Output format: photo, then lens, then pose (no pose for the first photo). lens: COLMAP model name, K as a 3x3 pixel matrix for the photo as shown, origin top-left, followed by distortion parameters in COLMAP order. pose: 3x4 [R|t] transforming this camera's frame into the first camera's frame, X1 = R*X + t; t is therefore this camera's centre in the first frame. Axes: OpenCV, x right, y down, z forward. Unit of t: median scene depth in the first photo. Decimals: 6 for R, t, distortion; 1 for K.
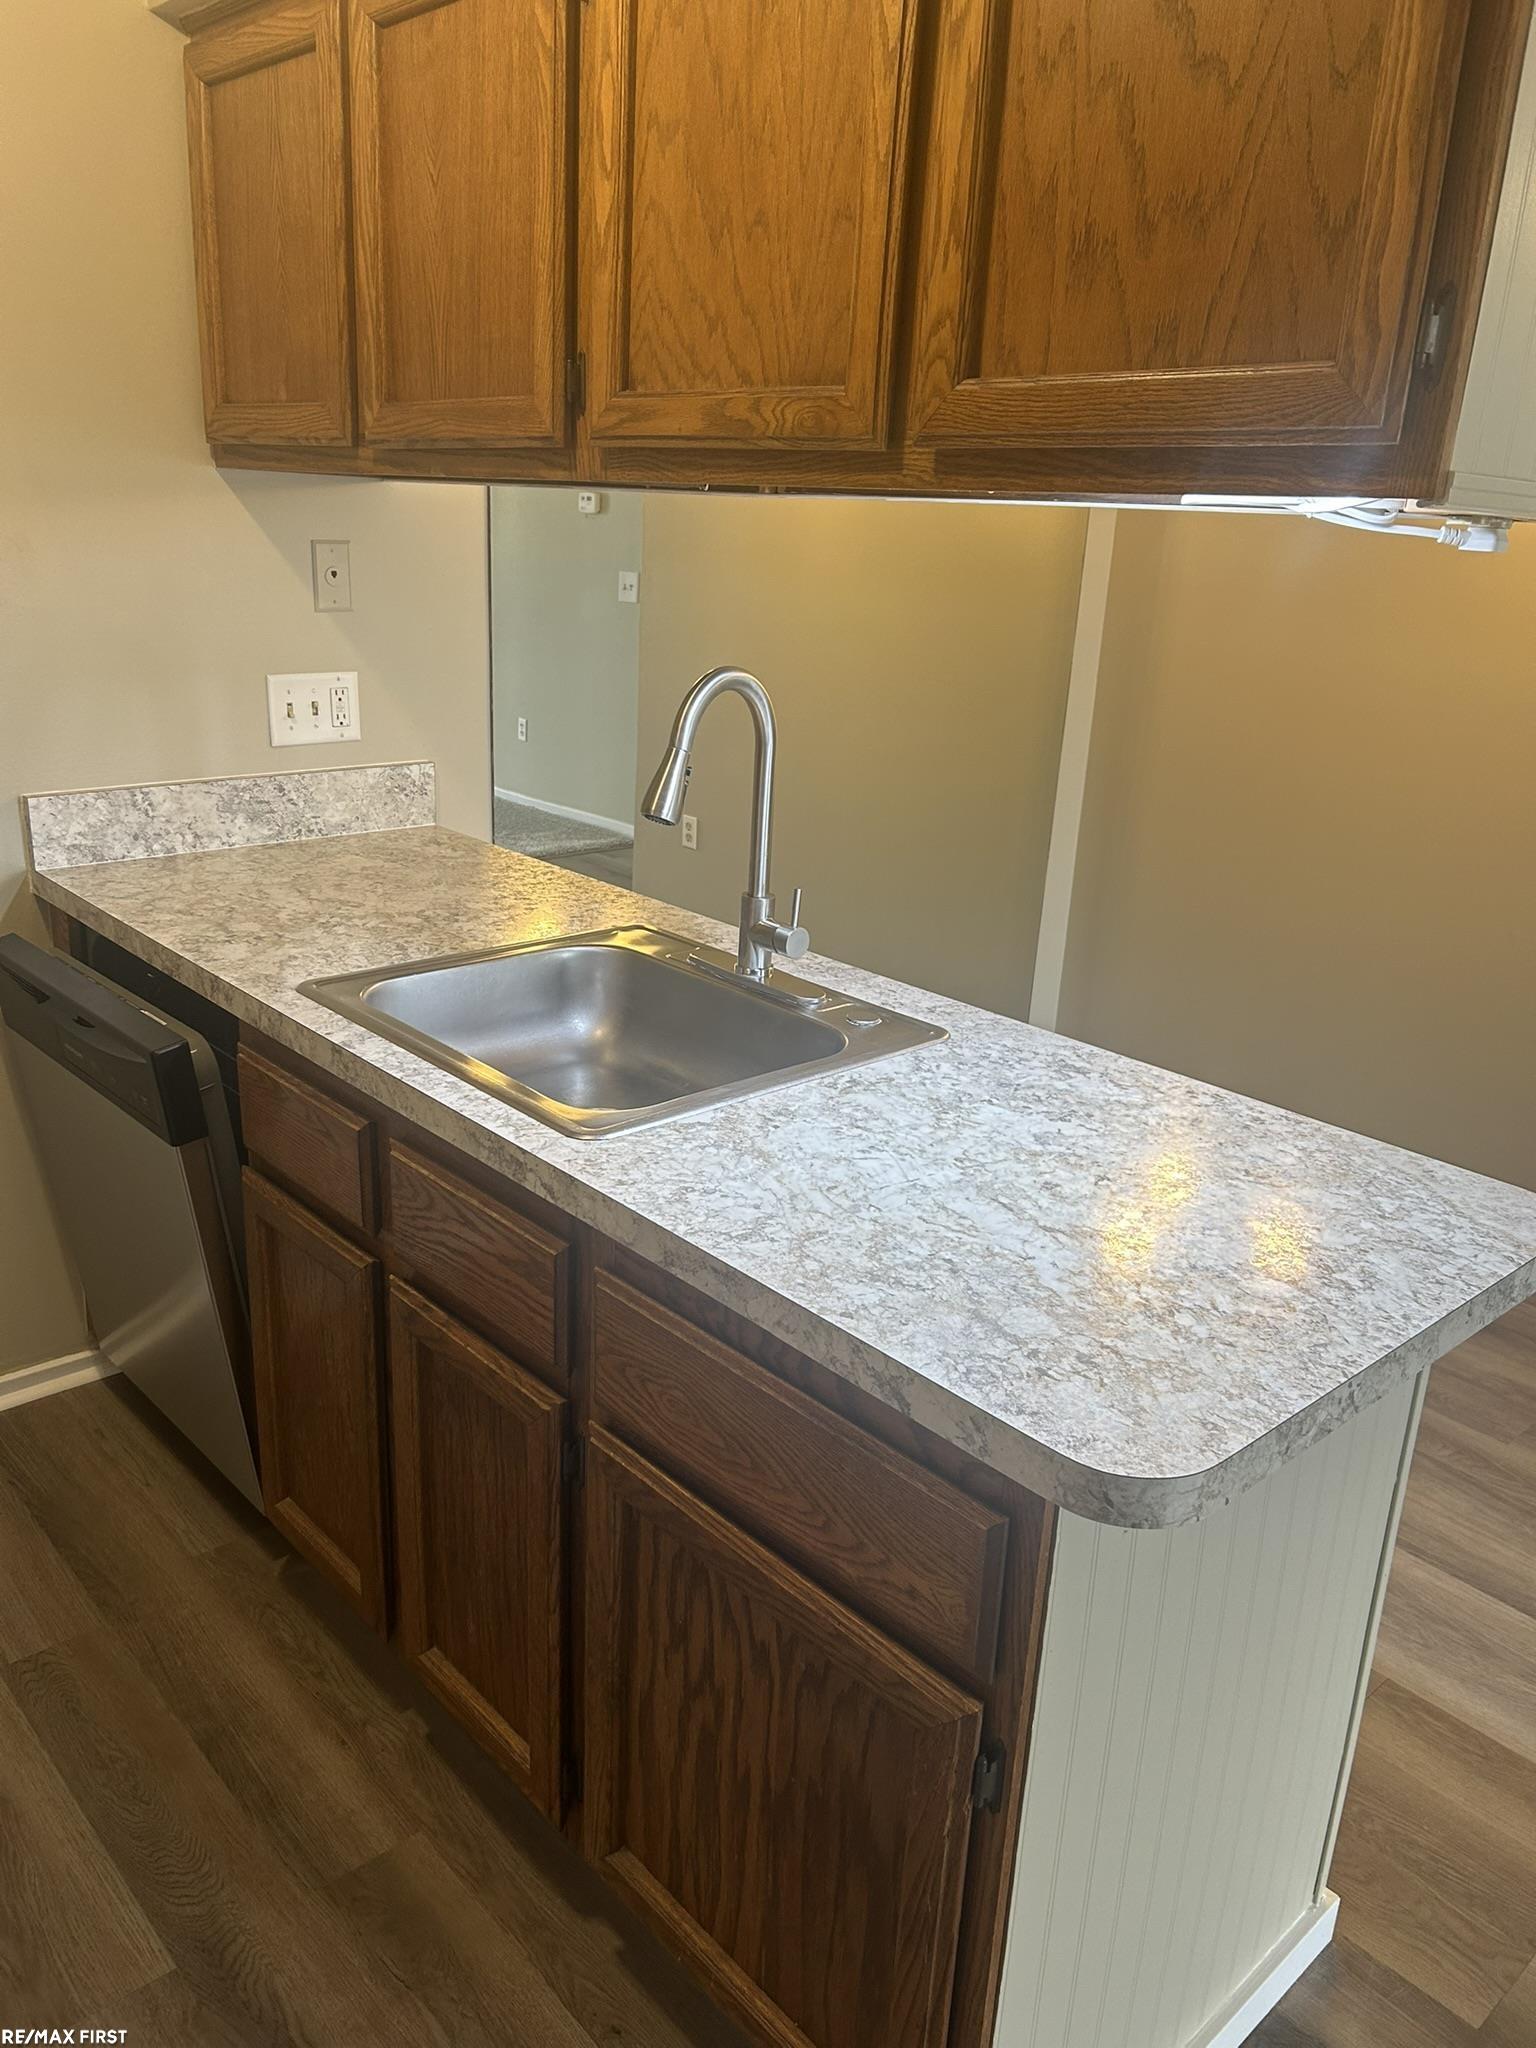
lens RADIAL K [[1536.9, 0, 763.4], [0, 1536.9, 1022.3], [0, 0, 1]] dist [0.035168, -0.025842]
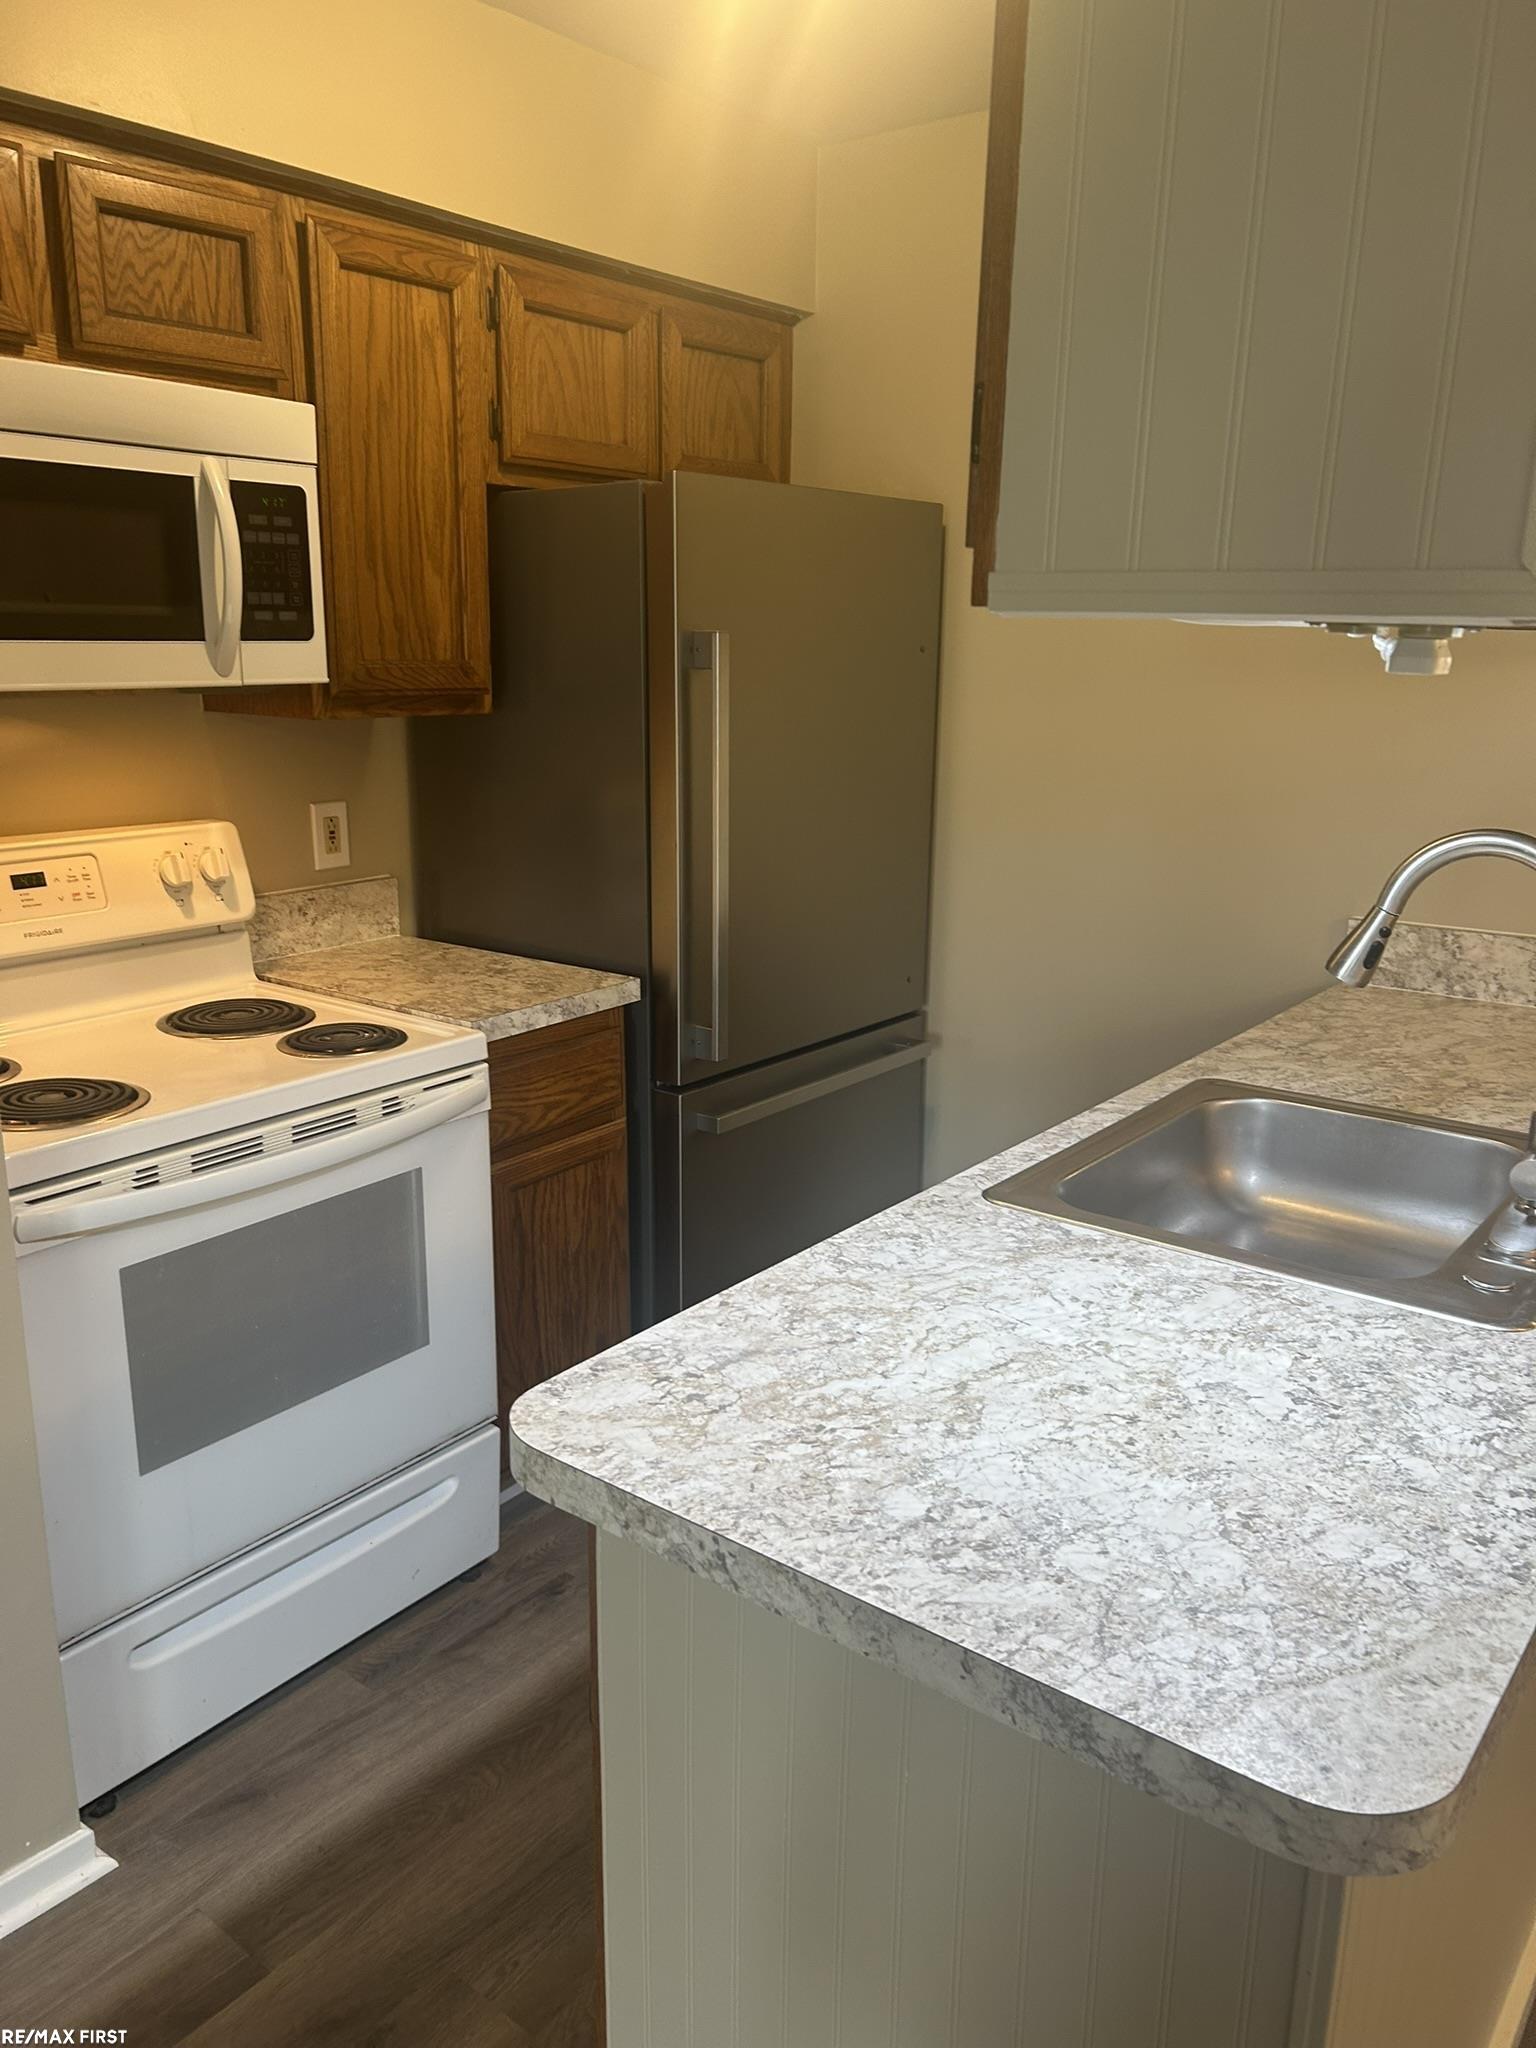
lens RADIAL K [[1536.9, 0, 764.3], [0, 1536.9, 1026.0], [0, 0, 1]] dist [0.035168, -0.025842]
pose [[0.180201, 0.202530, -0.962553, 0.793129], [-0.312332, 0.939711, 0.139252, -0.128851], [0.932725, 0.275543, 0.232593, 0.468086]]
